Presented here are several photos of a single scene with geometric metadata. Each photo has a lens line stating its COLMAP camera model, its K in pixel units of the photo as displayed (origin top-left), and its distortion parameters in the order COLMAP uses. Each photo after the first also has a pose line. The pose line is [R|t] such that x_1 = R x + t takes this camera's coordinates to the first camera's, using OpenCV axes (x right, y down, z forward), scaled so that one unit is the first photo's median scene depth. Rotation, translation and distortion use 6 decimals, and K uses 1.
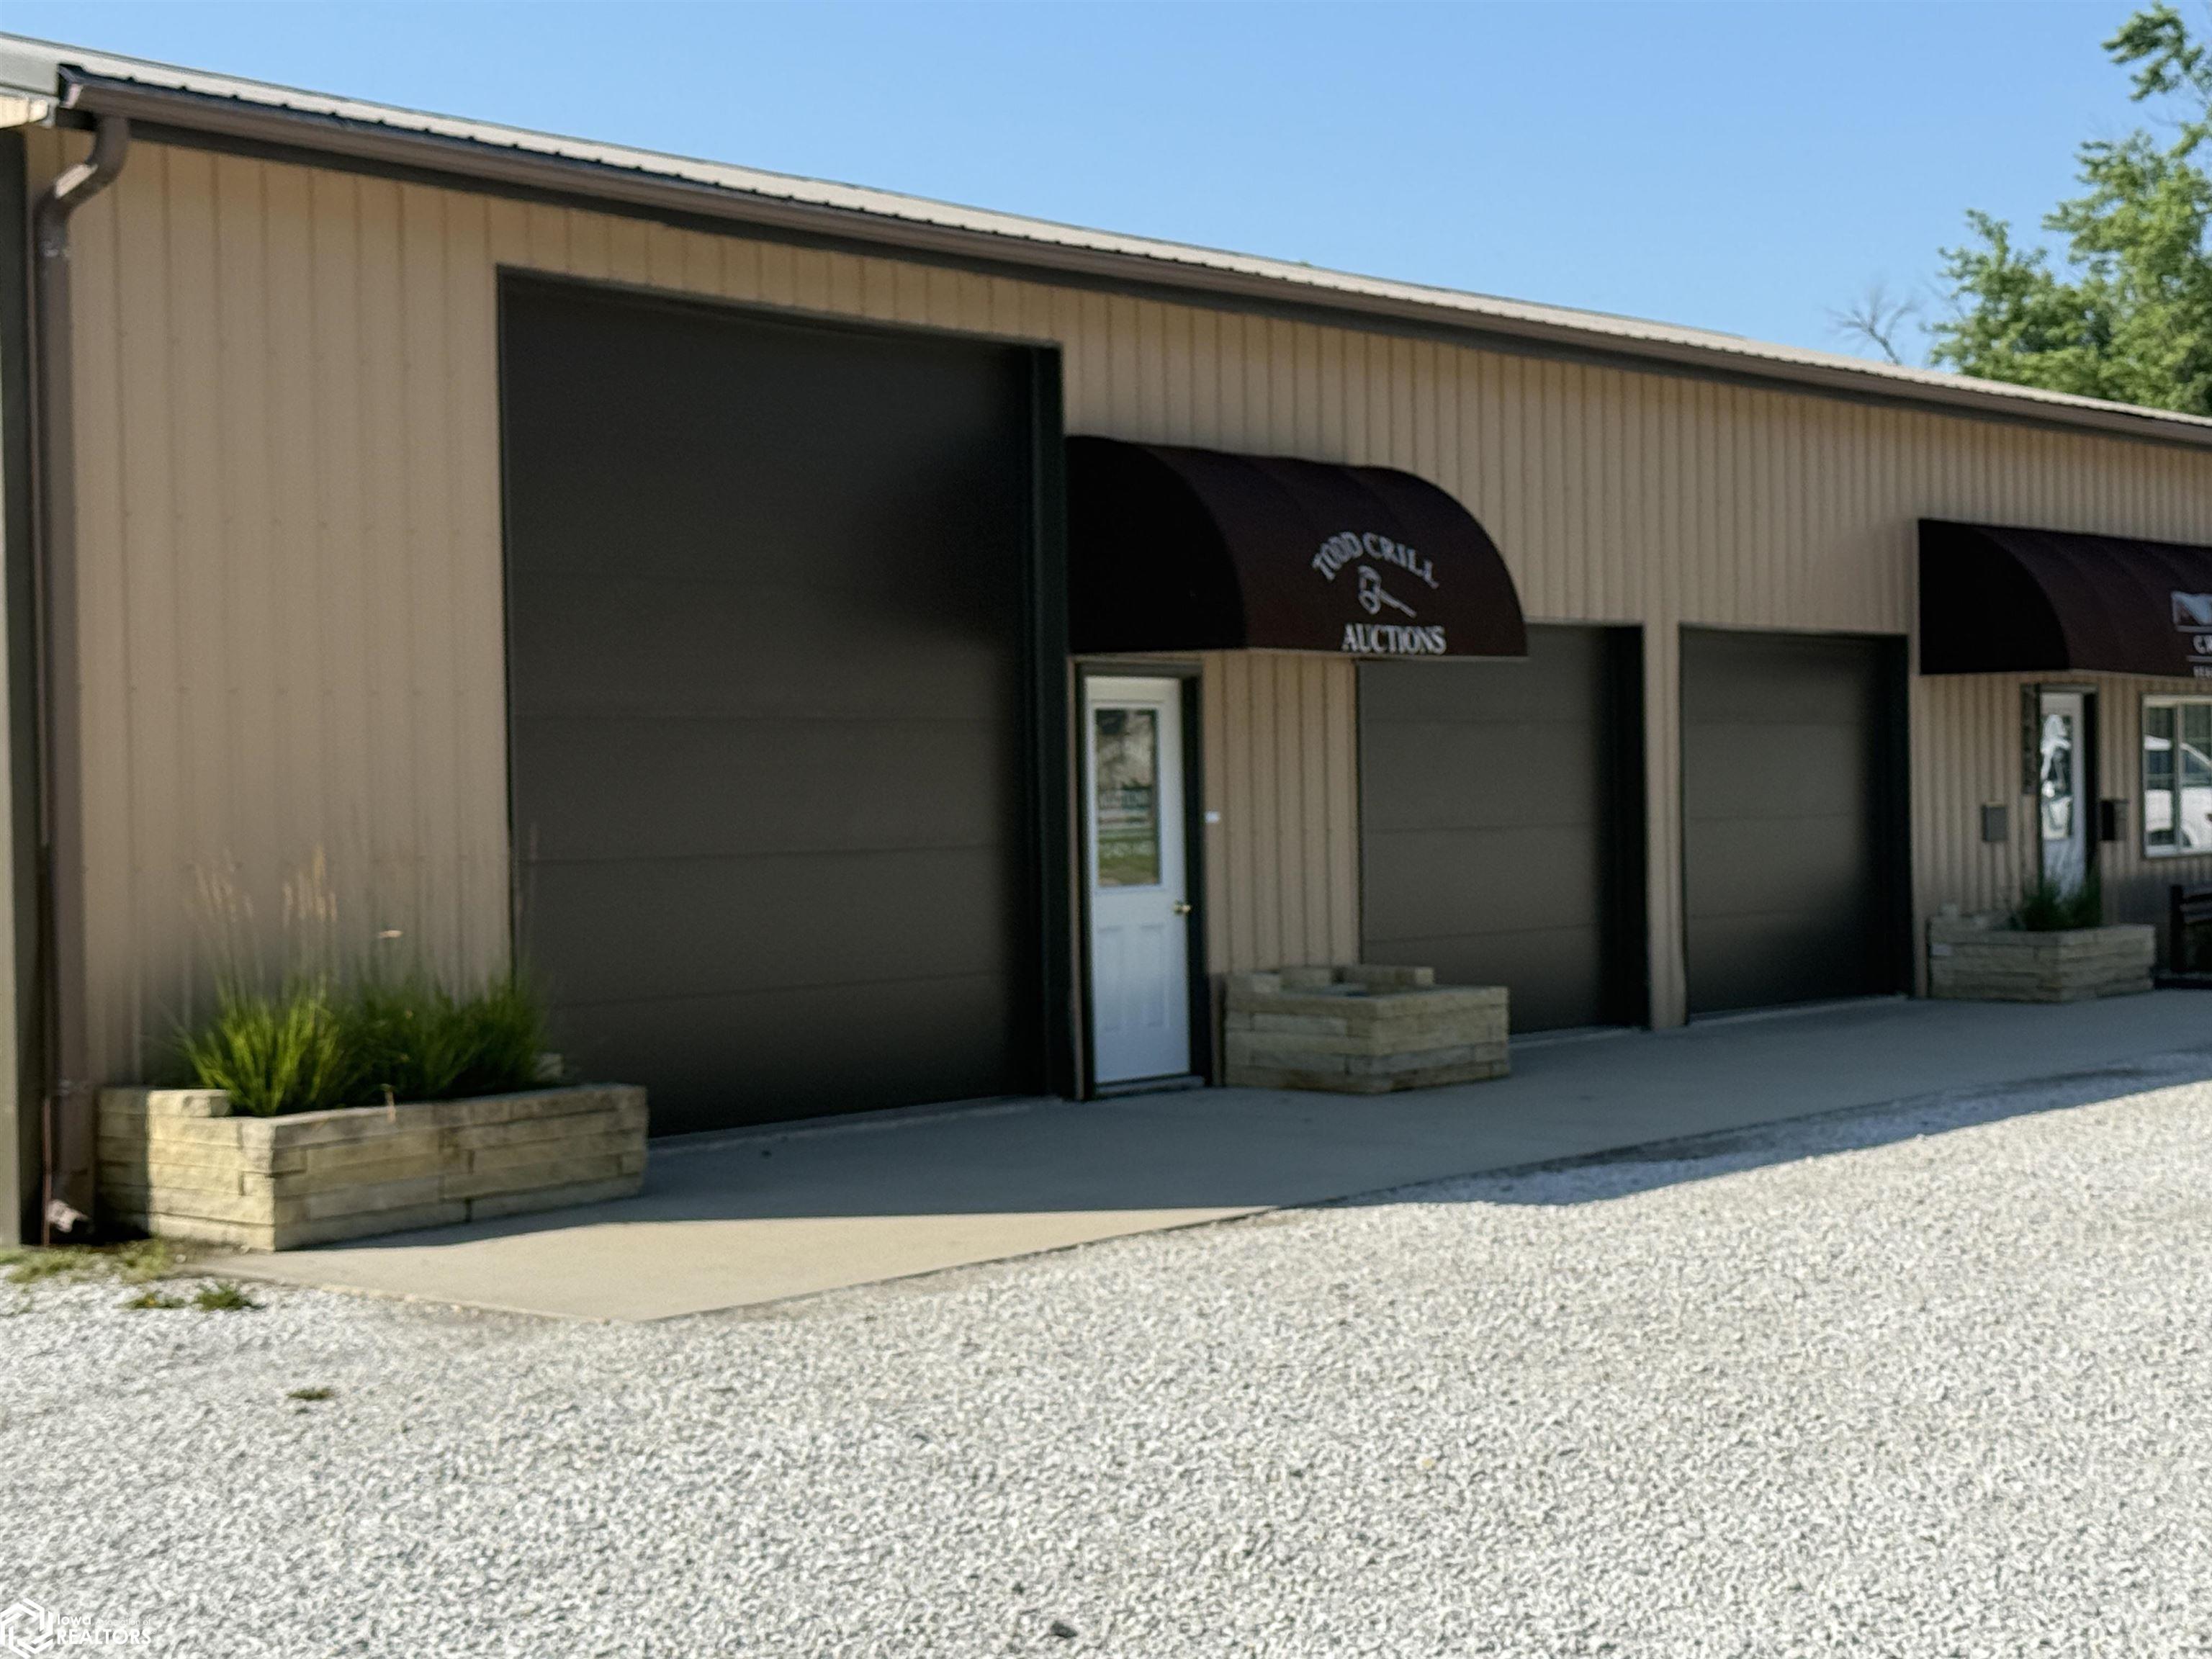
lens RADIAL K [[3761.1, 0, 1106.0], [0, 3761.1, 823.3], [0, 0, 1]] dist [0.128788, 0.000000]
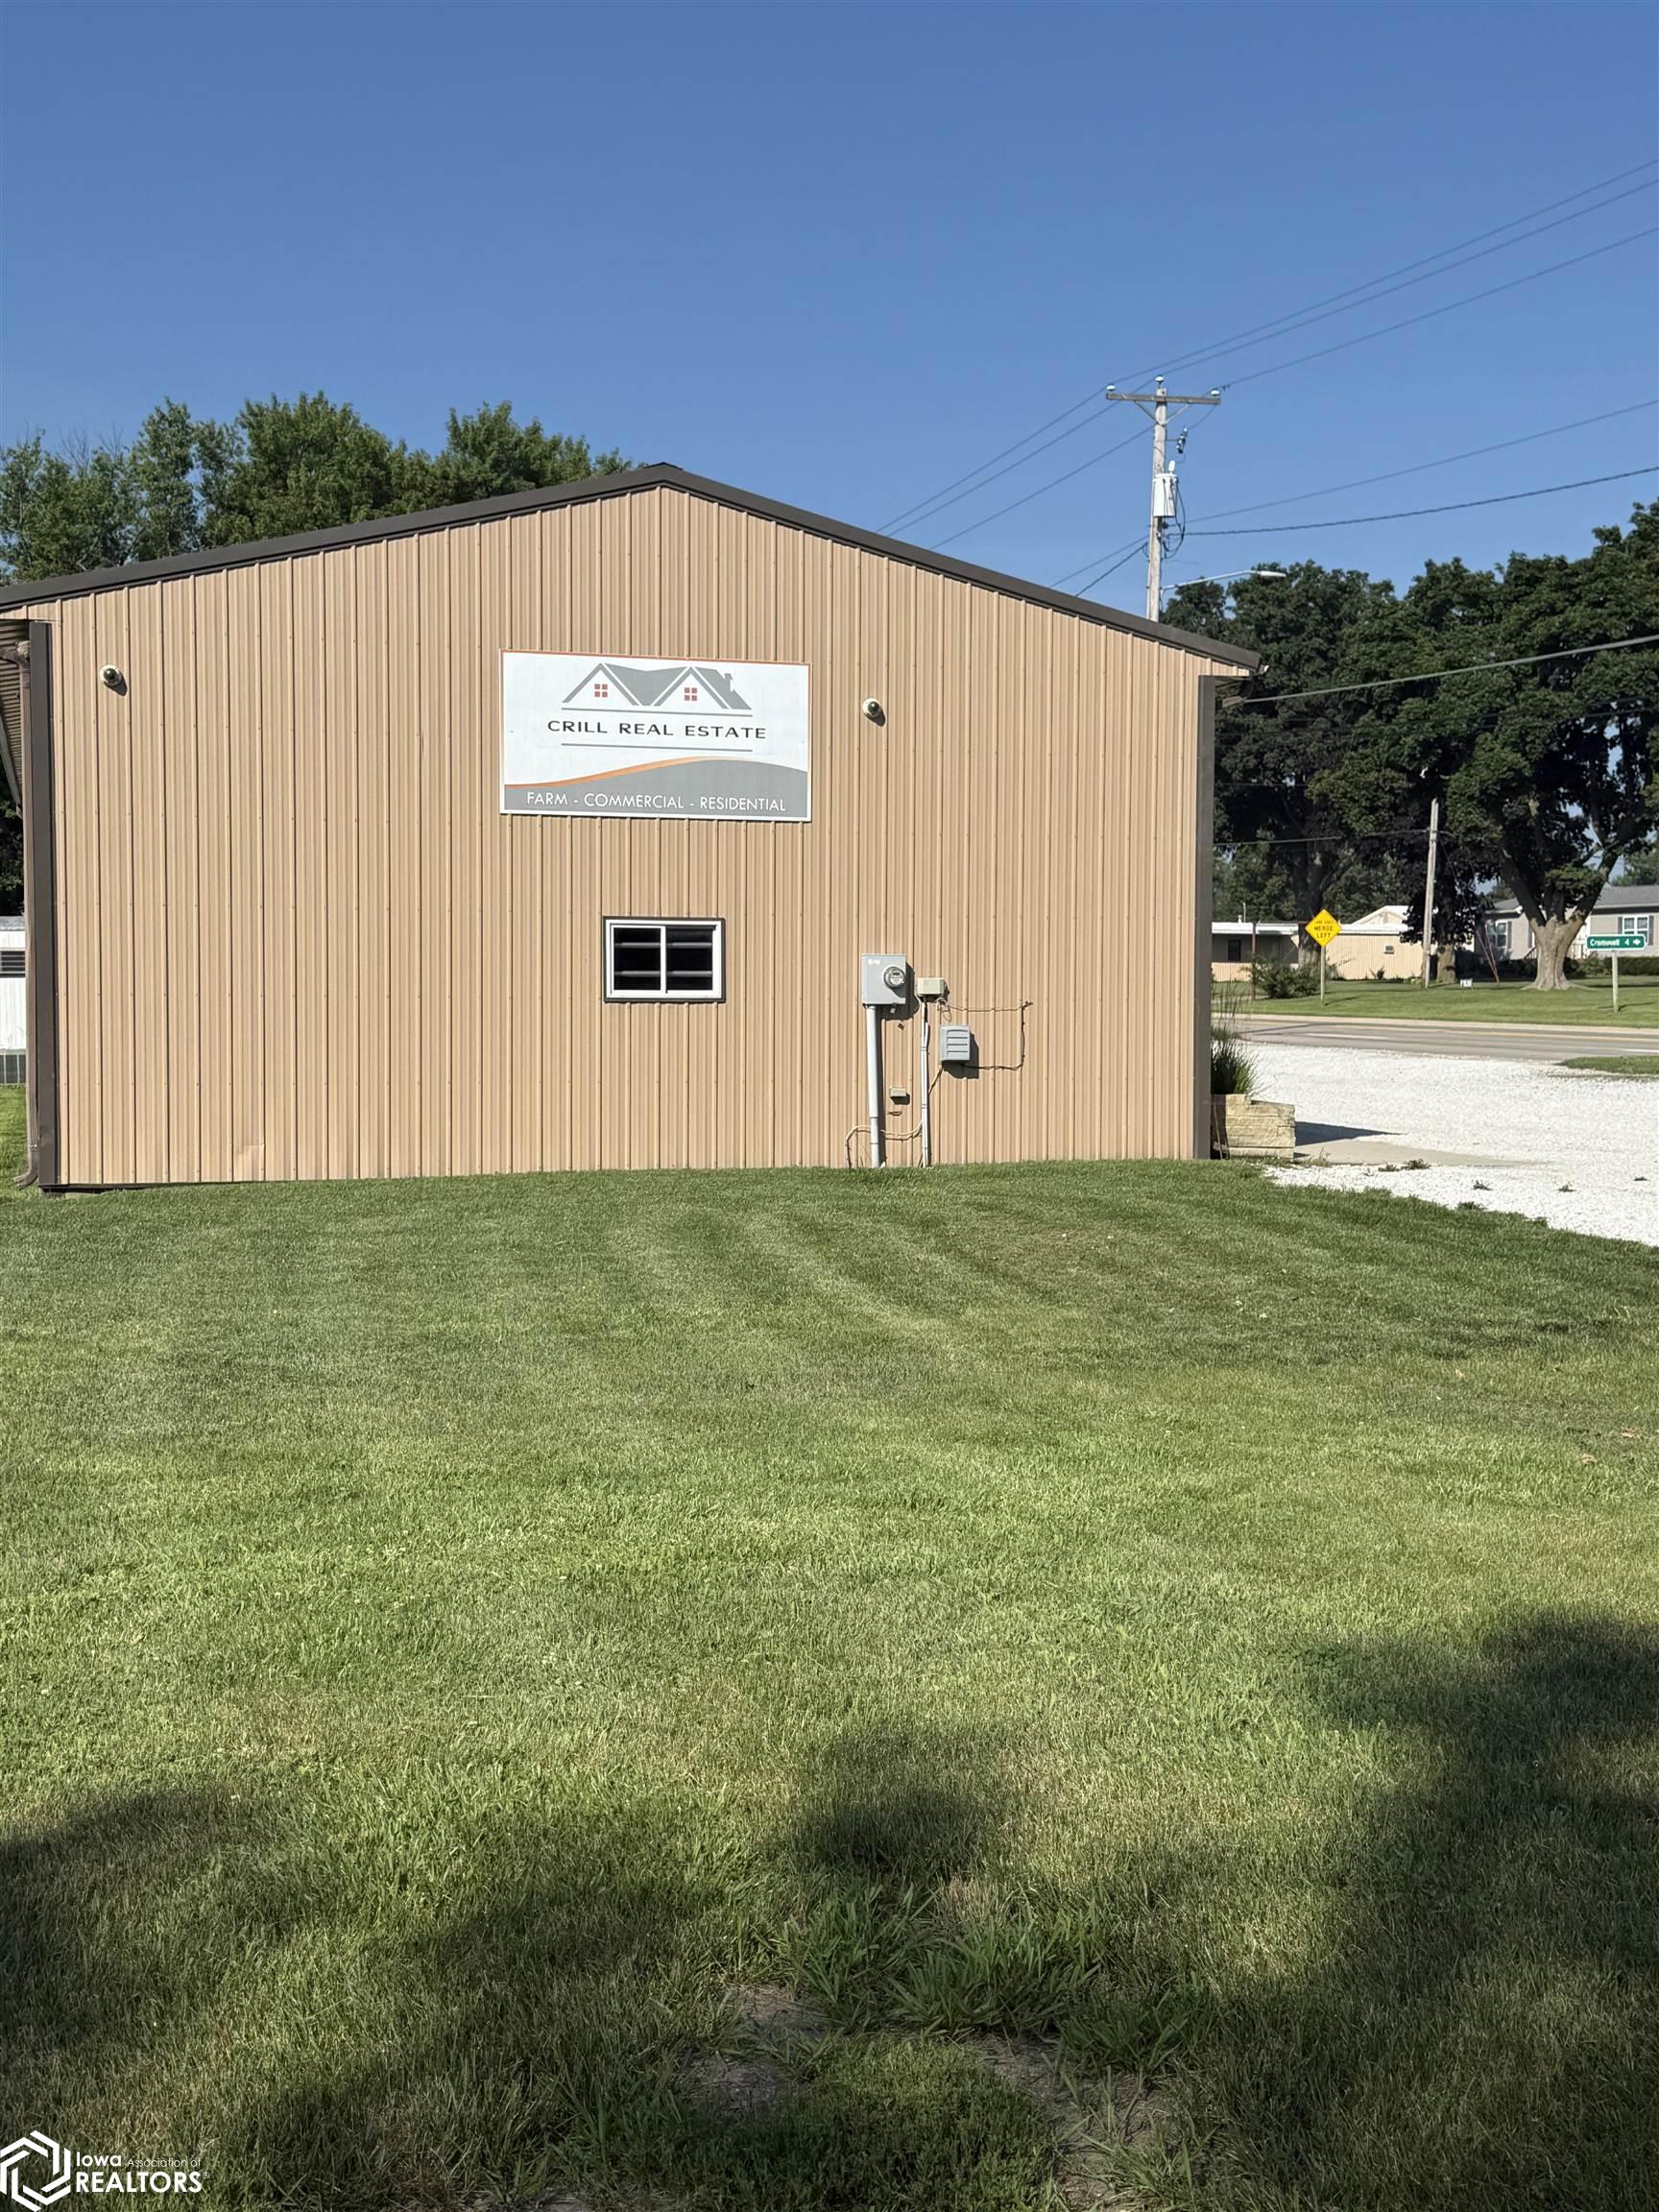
lens RADIAL K [[2589.8, 0, 830.1], [0, 2589.8, 1126.4], [0, 0, 1]] dist [0.094208, 0.000000]
pose [[0.595393, -0.026858, 0.802986, -0.899865], [-0.003168, 0.999355, 0.035775, 0.018074], [-0.803428, -0.023844, 0.594924, 0.128798]]
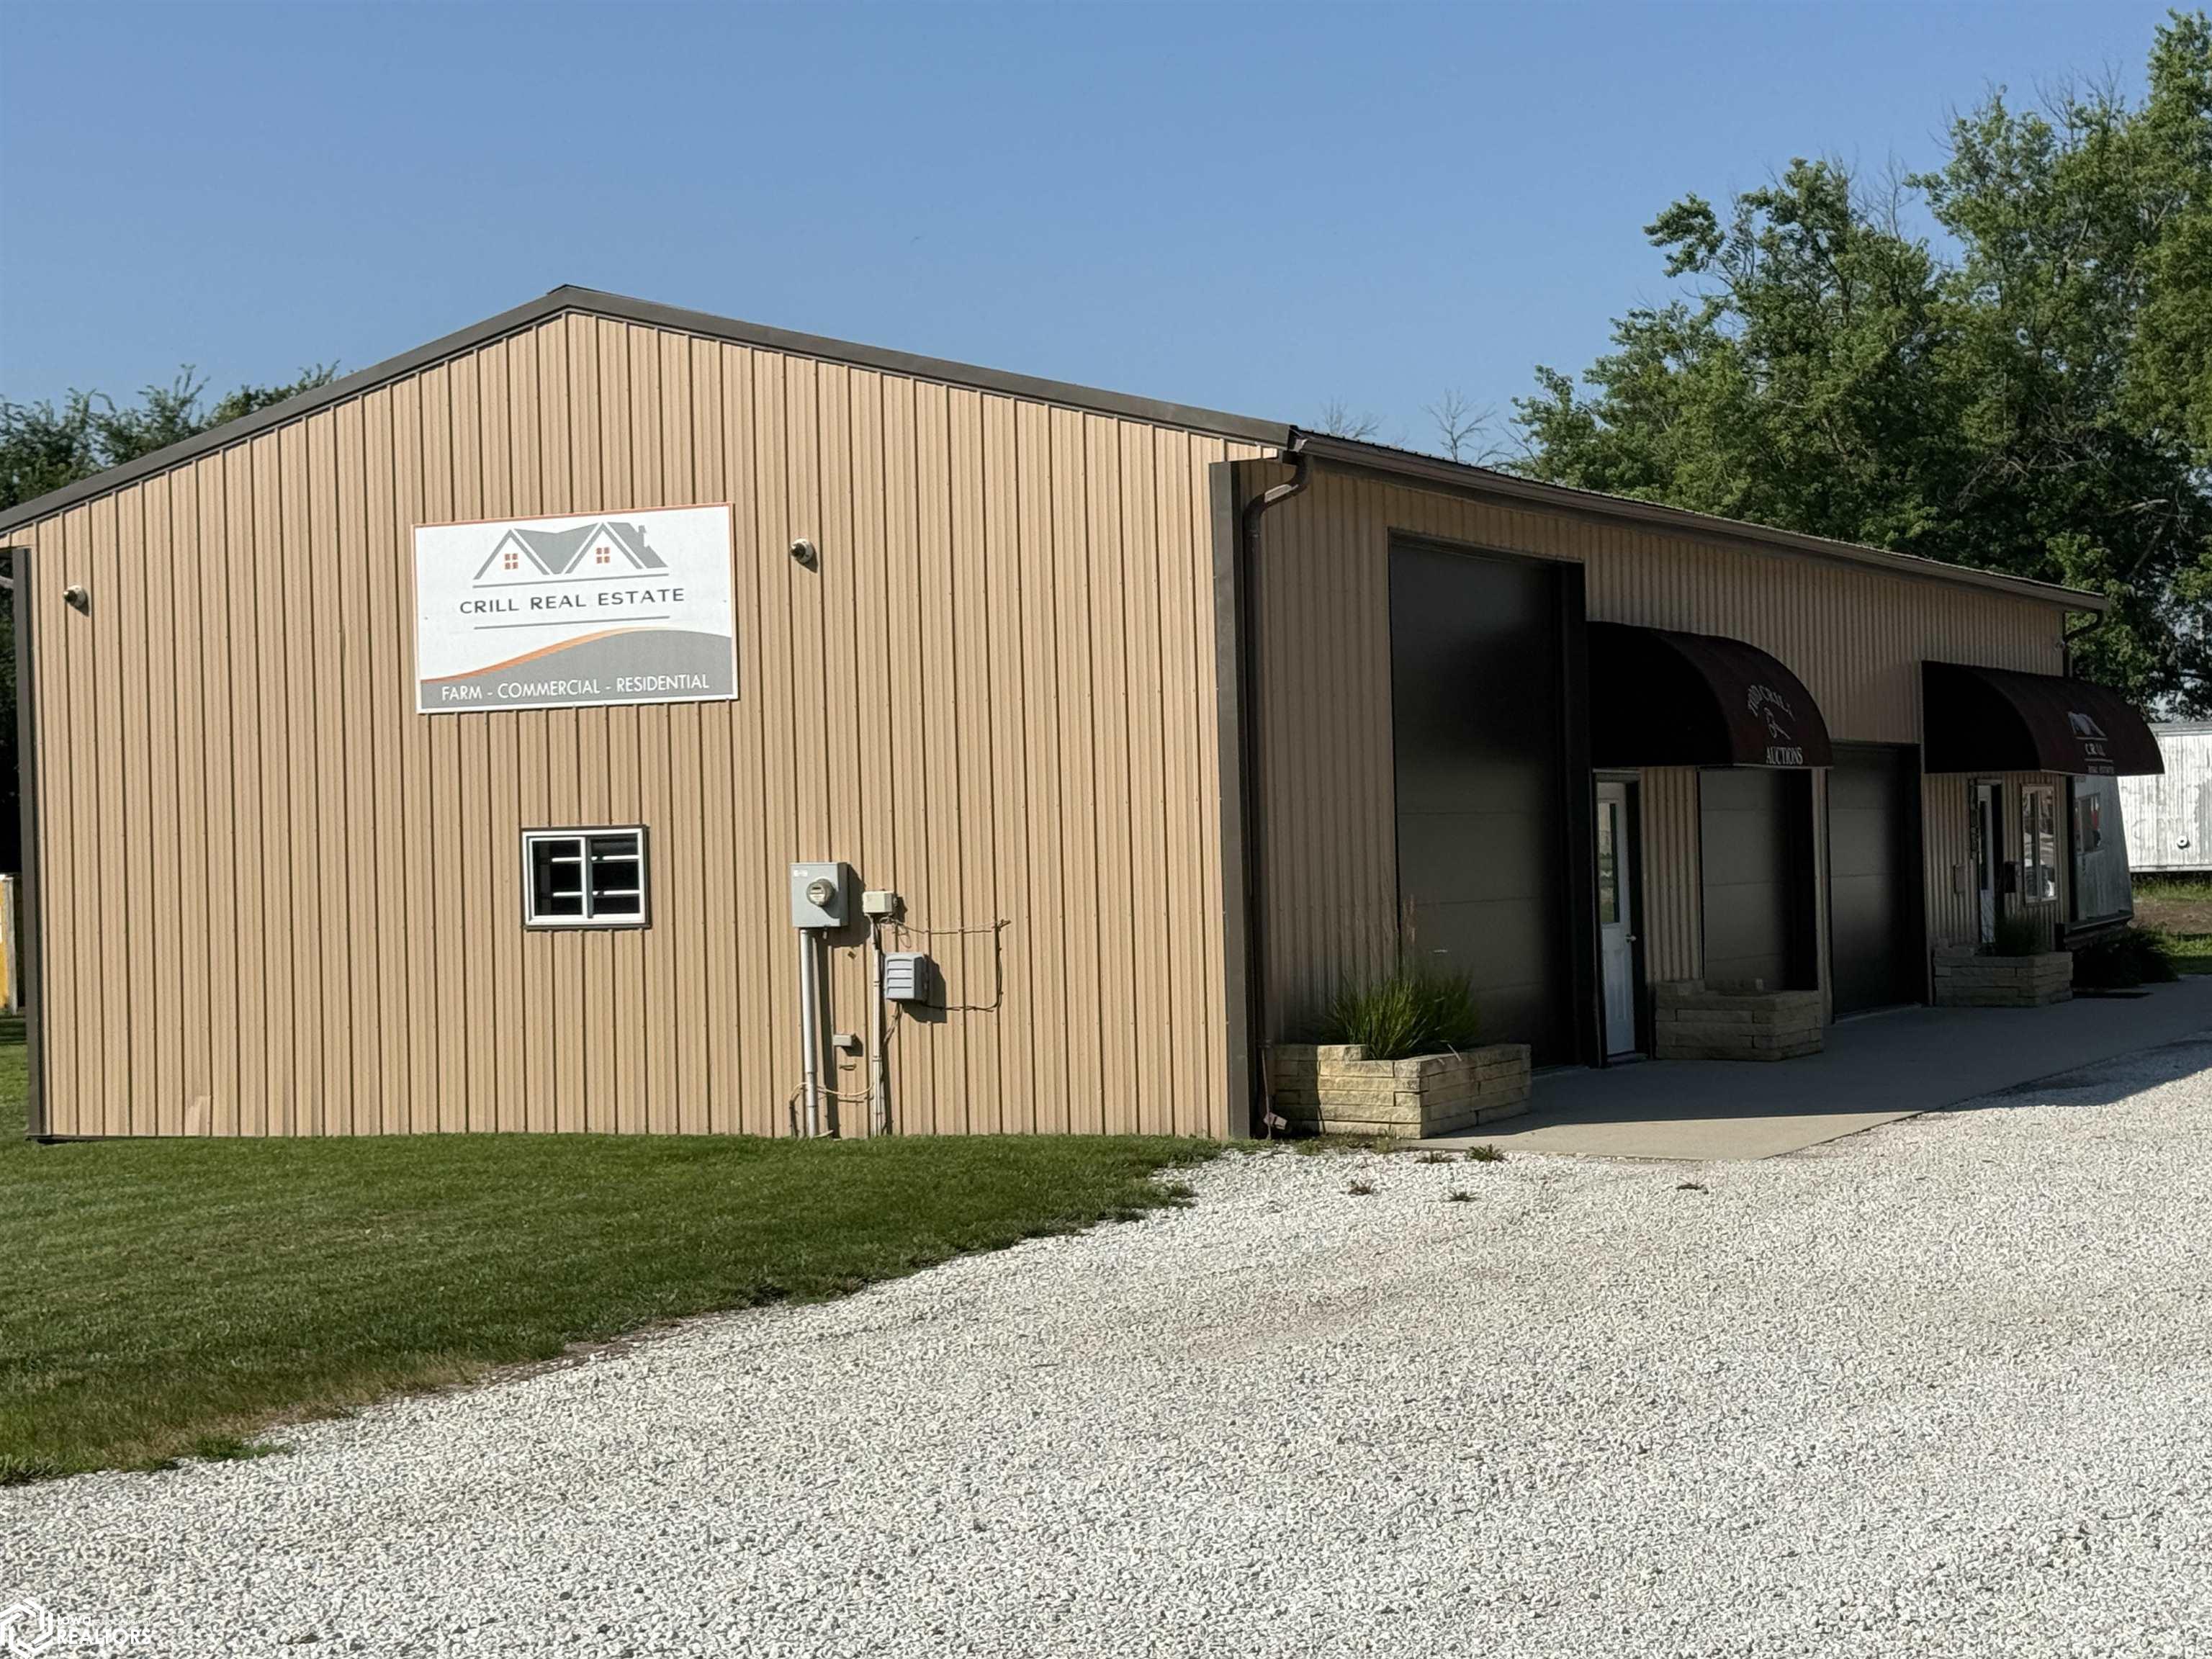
lens RADIAL K [[3761.1, 0, 1106.5], [0, 3761.1, 822.0], [0, 0, 1]] dist [0.128788, 0.000000]
pose [[0.982144, -0.011147, 0.187803, -0.344430], [0.015503, 0.999643, -0.021743, 0.004350], [-0.187493, 0.024267, 0.981966, -0.310292]]
